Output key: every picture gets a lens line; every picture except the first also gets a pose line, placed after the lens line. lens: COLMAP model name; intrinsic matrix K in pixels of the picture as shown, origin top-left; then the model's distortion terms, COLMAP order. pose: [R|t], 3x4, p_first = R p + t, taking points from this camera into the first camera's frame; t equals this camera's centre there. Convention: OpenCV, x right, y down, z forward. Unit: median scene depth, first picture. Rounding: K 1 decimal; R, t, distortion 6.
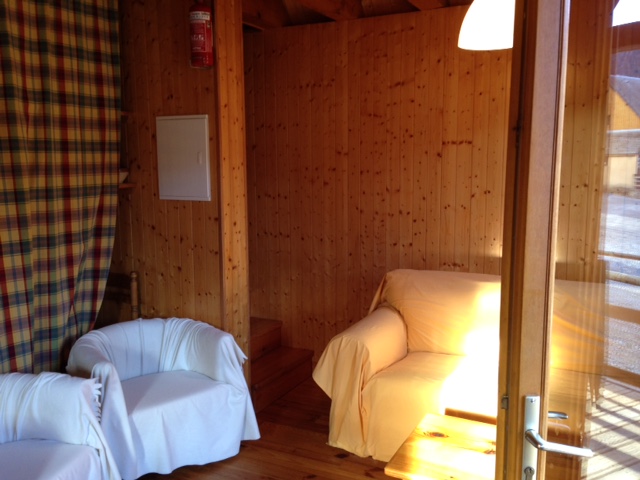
lens RADIAL K [[608.9, 0, 317.1], [0, 608.9, 237.5], [0, 0, 1]] dist [0.119986, -0.188876]
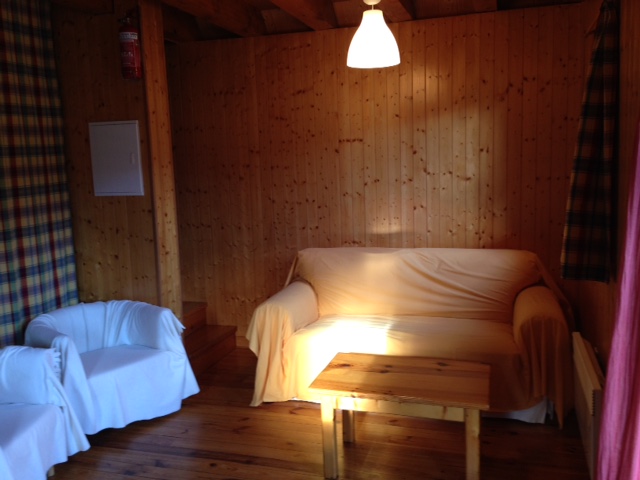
lens RADIAL K [[608.9, 0, 317.1], [0, 608.9, 237.5], [0, 0, 1]] dist [0.119986, -0.188876]
pose [[0.986079, -0.047962, 0.159213, -0.040216], [0.047638, 0.998848, 0.005851, 0.027391], [-0.159310, 0.001816, 0.987227, -0.187488]]
